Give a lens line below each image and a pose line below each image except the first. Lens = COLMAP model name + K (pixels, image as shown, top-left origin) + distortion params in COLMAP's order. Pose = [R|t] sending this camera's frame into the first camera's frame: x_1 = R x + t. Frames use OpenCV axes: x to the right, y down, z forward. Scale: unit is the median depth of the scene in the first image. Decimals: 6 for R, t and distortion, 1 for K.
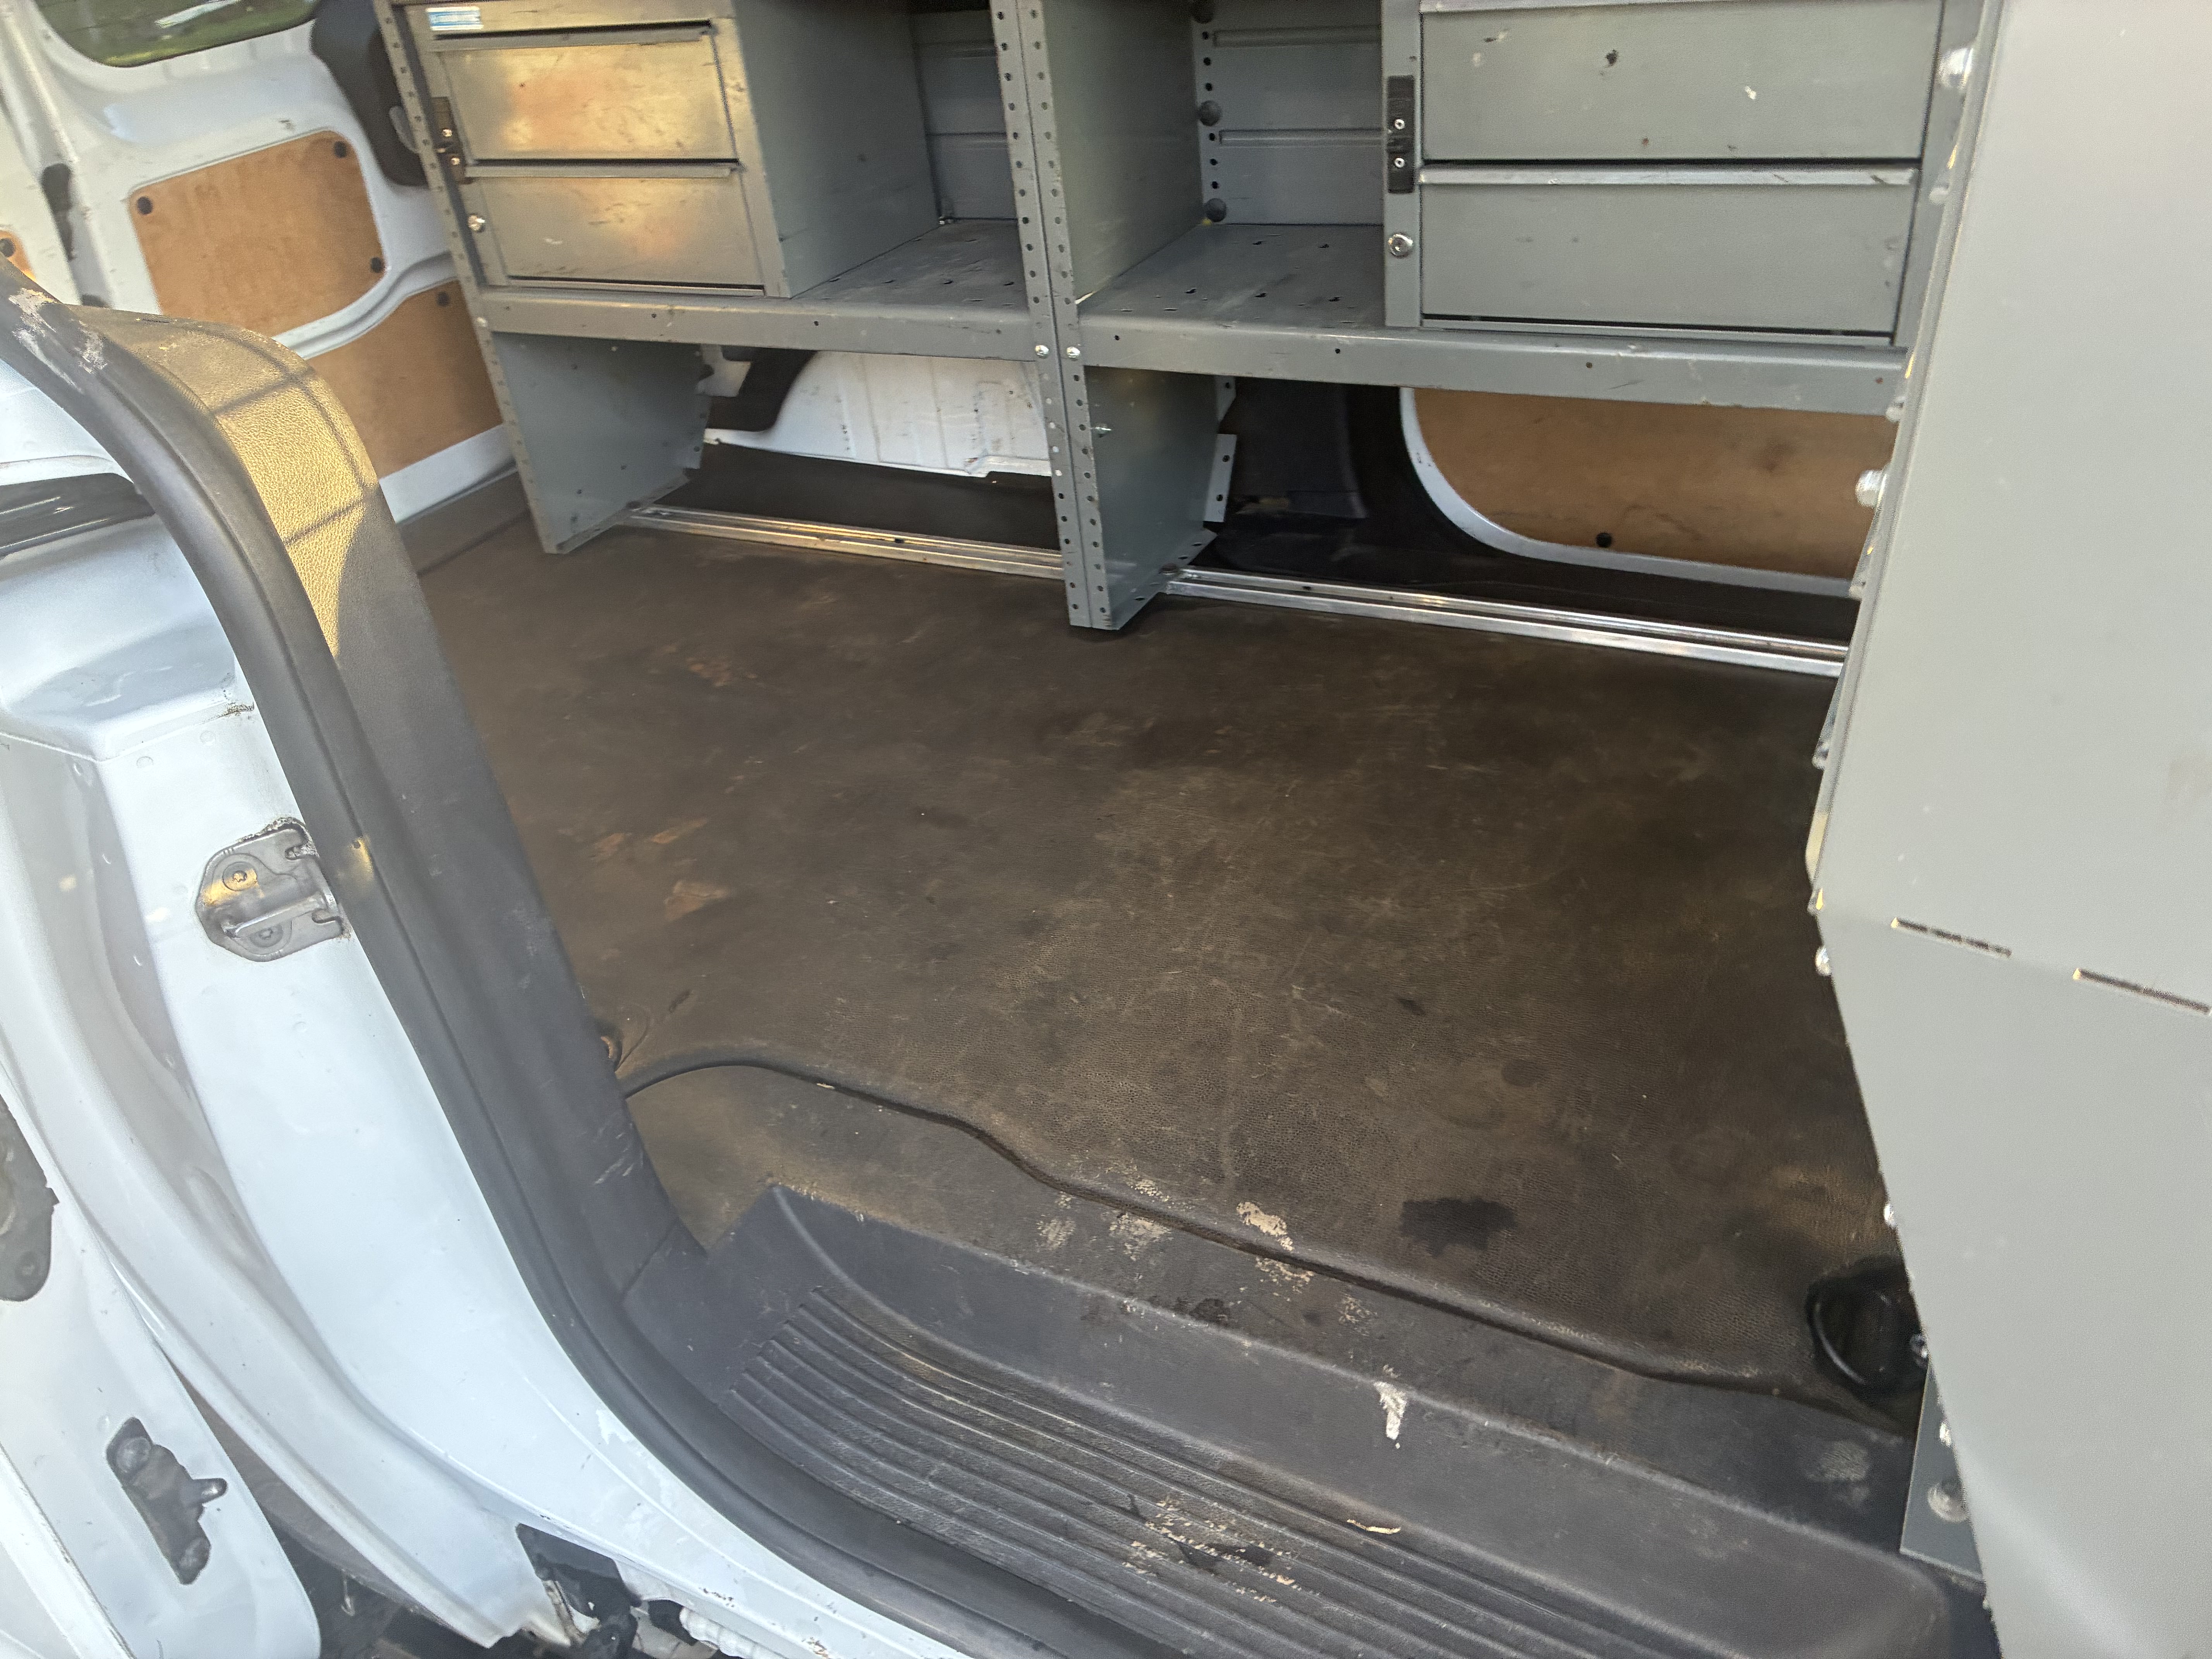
lens RADIAL K [[1651.0, 0, 1084.6], [0, 1651.0, 820.7], [0, 0, 1]] dist [0.059542, -0.083754]
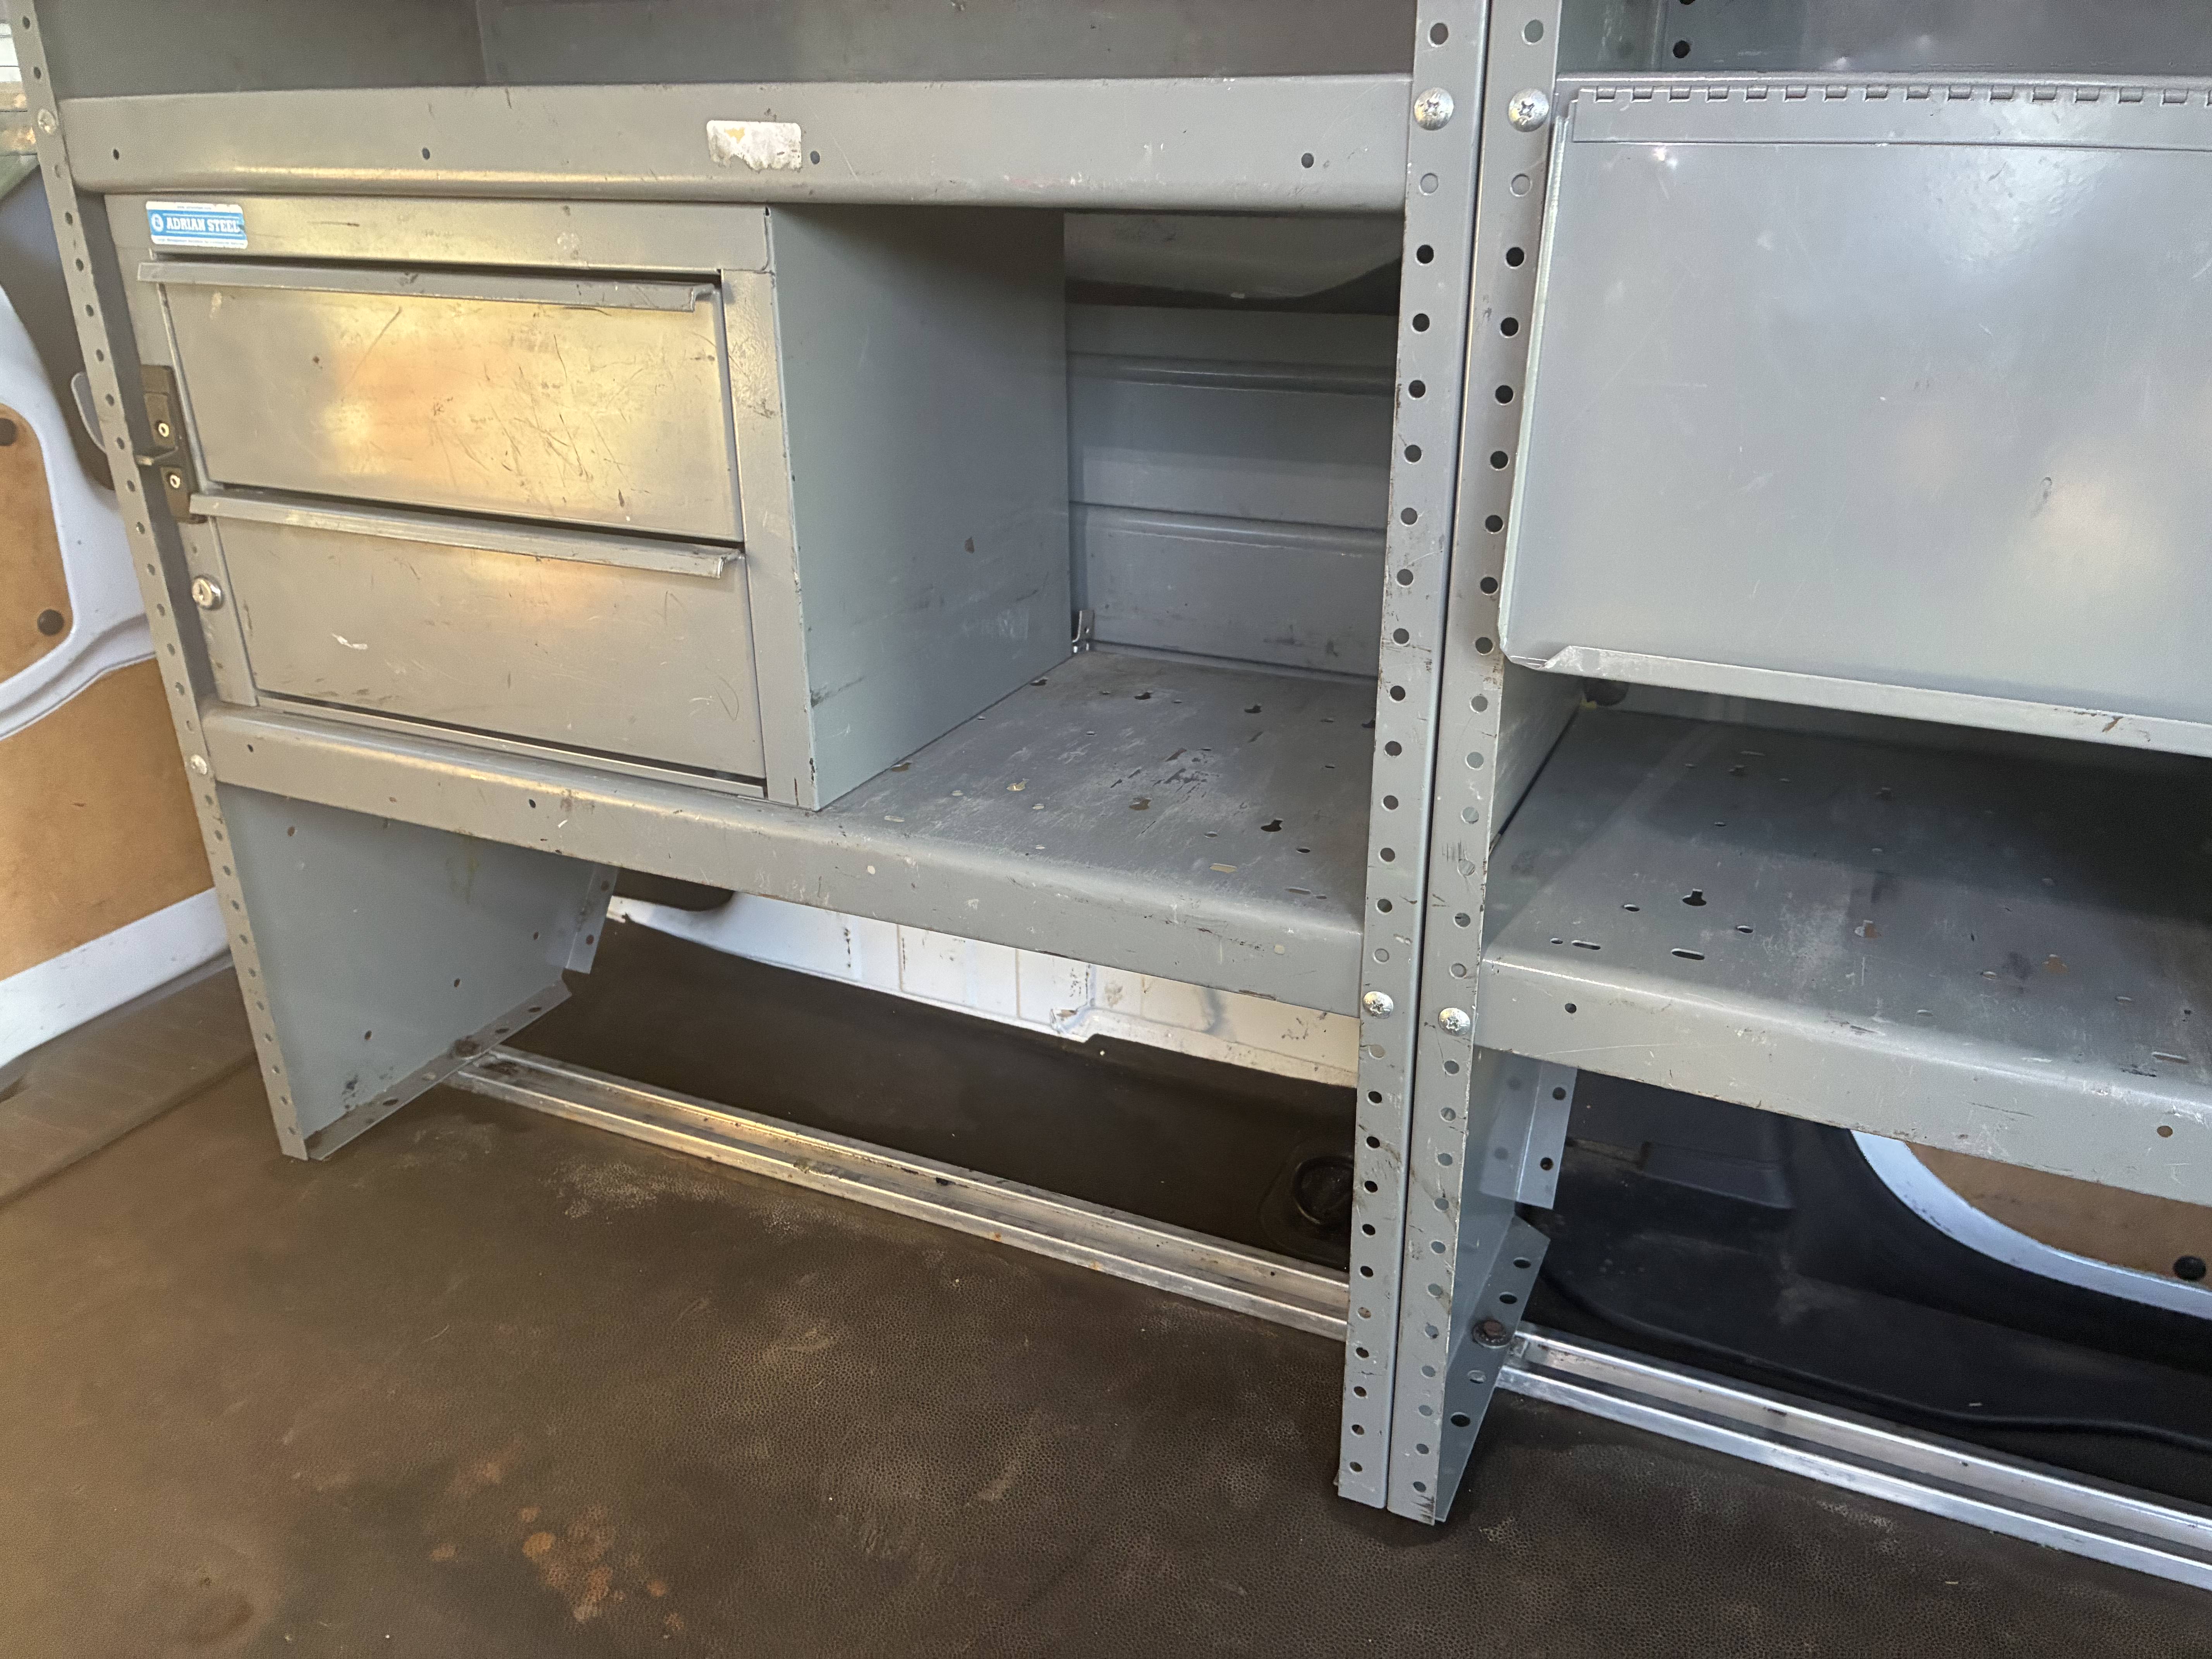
lens RADIAL K [[1651.0, 0, 1126.2], [0, 1651.0, 818.1], [0, 0, 1]] dist [0.059542, -0.083754]
pose [[0.993295, 0.067538, 0.093824, -0.125378], [-0.051217, 0.984695, -0.166592, -0.222726], [-0.103640, 0.160670, 0.981552, 0.479924]]
